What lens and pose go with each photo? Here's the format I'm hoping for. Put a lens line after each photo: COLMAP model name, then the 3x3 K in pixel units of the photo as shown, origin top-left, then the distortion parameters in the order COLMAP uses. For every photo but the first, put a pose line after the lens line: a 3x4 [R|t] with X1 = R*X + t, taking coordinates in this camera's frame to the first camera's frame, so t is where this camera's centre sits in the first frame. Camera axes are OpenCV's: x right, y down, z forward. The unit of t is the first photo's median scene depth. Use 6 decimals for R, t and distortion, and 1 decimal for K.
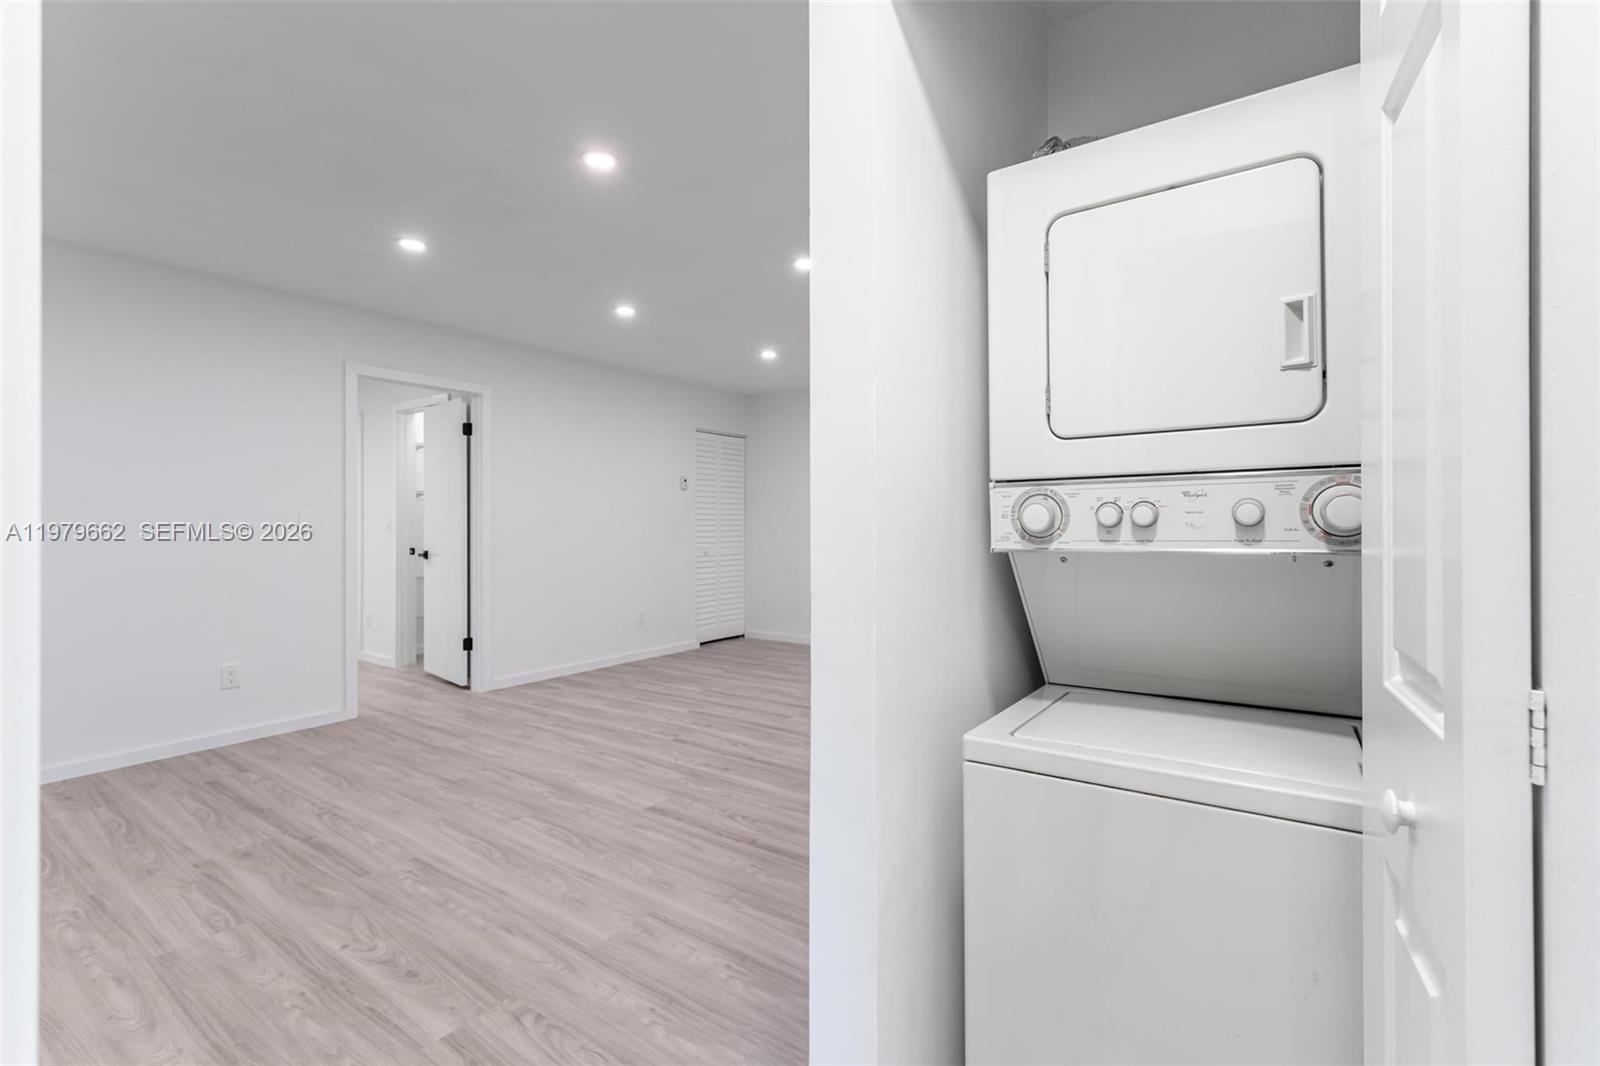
lens RADIAL K [[721.3, 0, 793.7], [0, 721.3, 520.5], [0, 0, 1]] dist [0.007189, -0.000065]
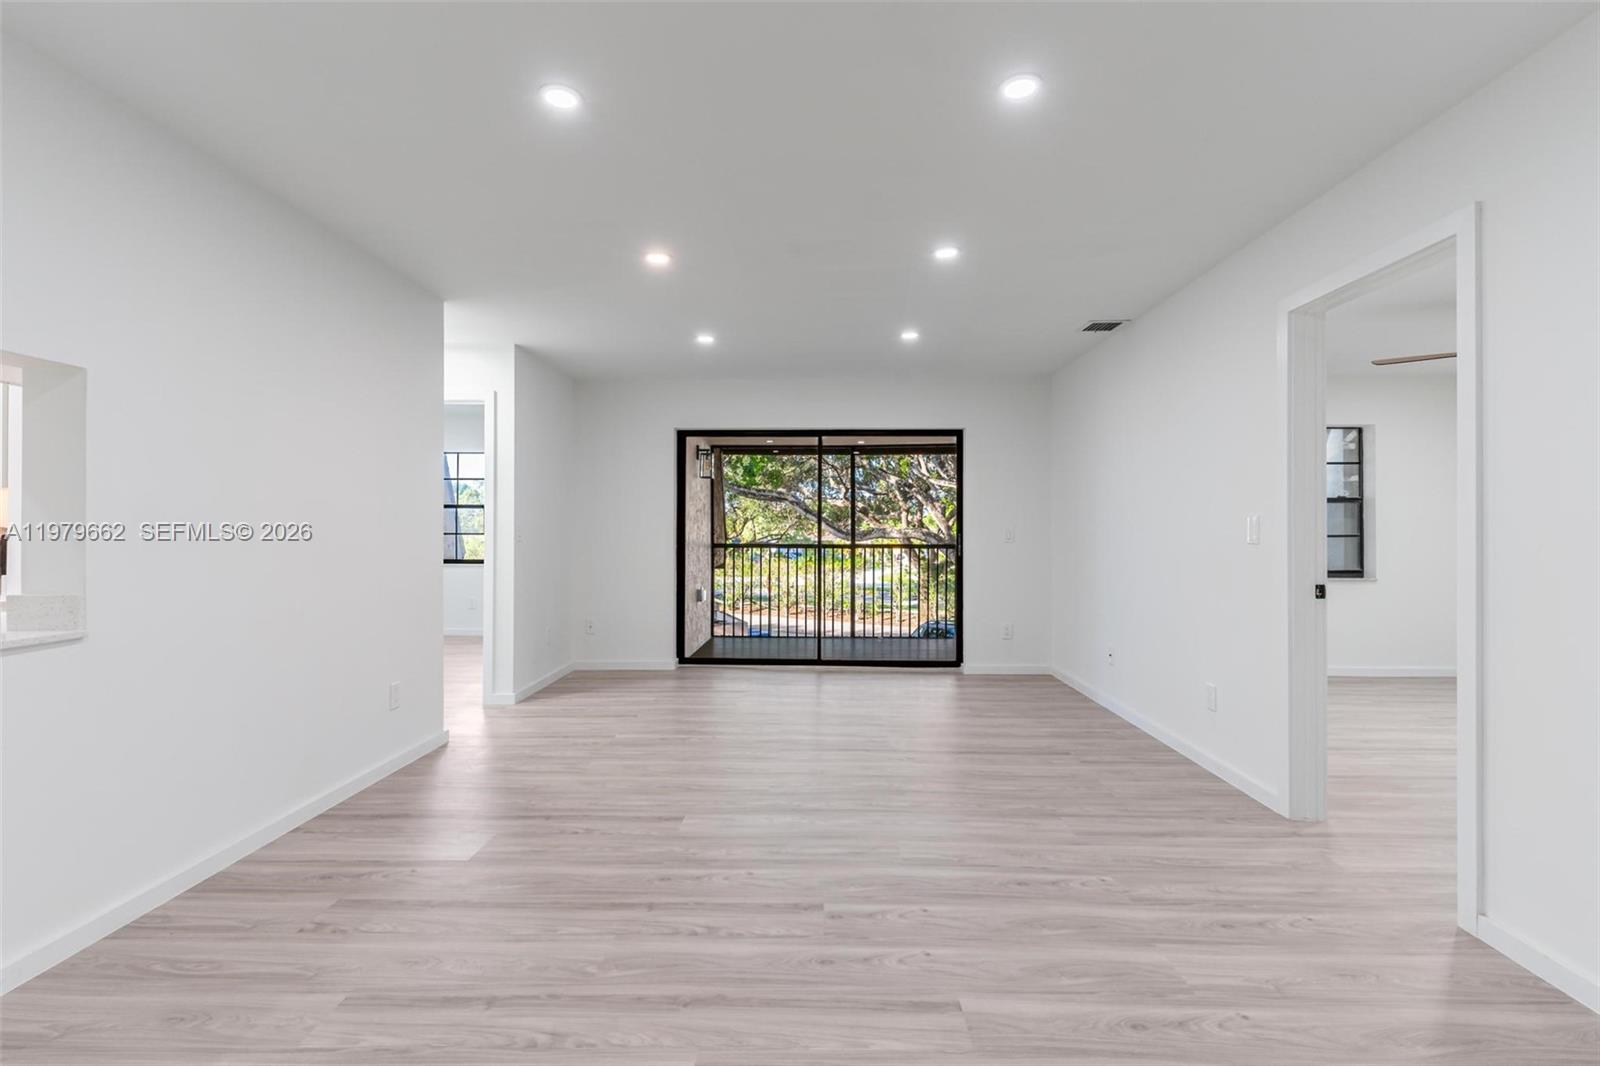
lens RADIAL K [[719.7, 0, 802.3], [0, 719.7, 528.6], [0, 0, 1]] dist [0.001627, -0.000131]
pose [[-0.821527, 0.002328, -0.570164, 0.204232], [0.004927, 0.999983, -0.003017, 0.002330], [0.570148, -0.005288, -0.821525, 1.718612]]
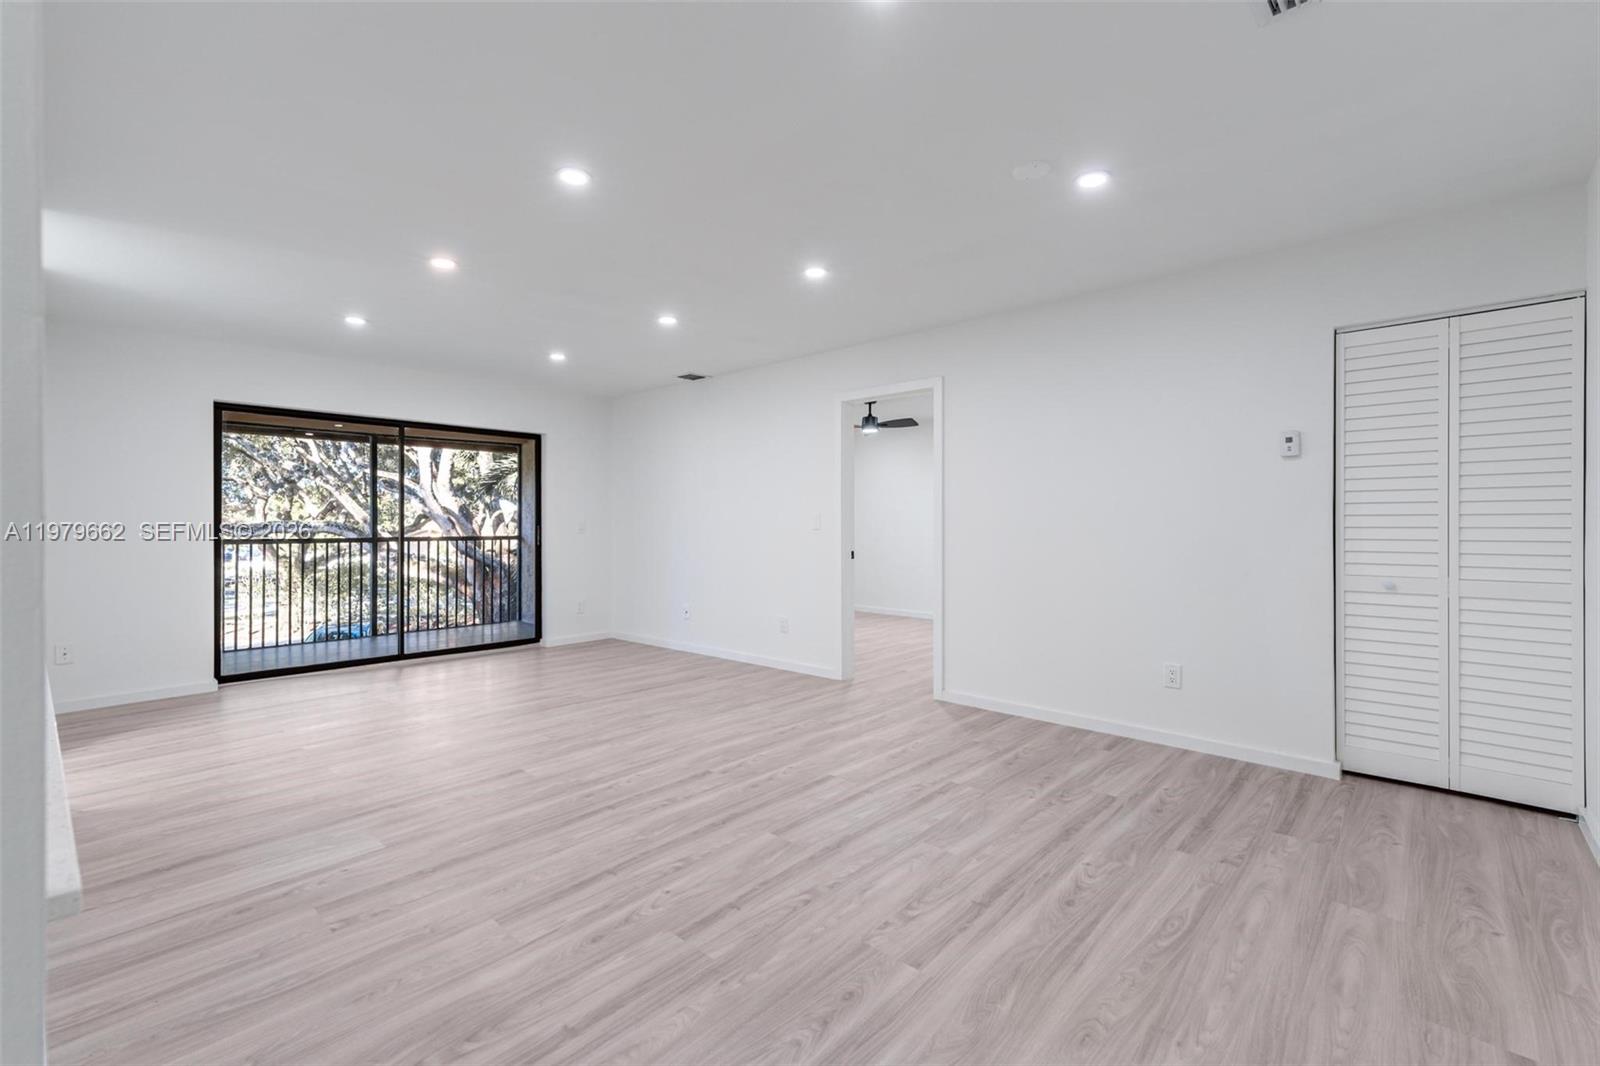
lens RADIAL K [[692.2, 0, 797.6], [0, 692.2, 523.3], [0, 0, 1]] dist [0.009153, 0.000280]
pose [[-0.113946, 0.004773, -0.993475, 0.760793], [0.006072, 0.999973, 0.004108, 0.002061], [0.993468, -0.005564, -0.113972, 1.407832]]
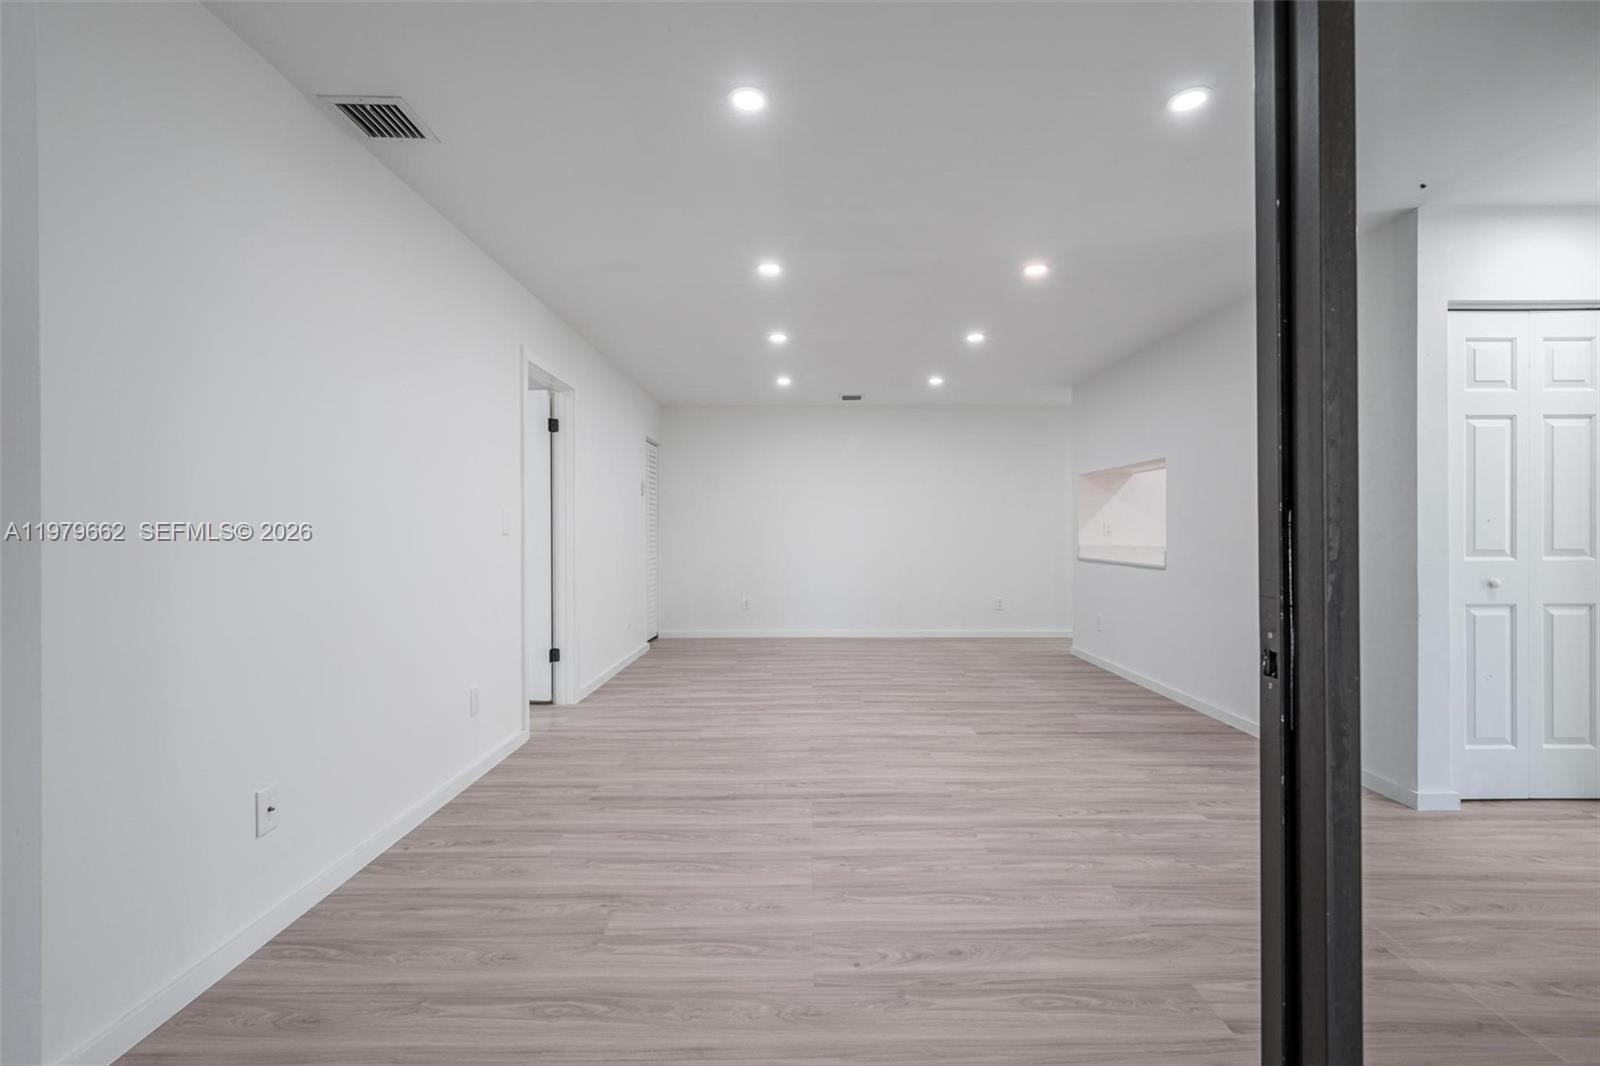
lens RADIAL K [[719.7, 0, 802.3], [0, 719.7, 528.6], [0, 0, 1]] dist [0.001627, -0.000131]
pose [[0.804184, 0.003919, 0.594367, -1.146427], [-0.002923, 0.999992, -0.002639, 0.015146], [-0.594373, 0.000385, 0.804189, 0.095909]]
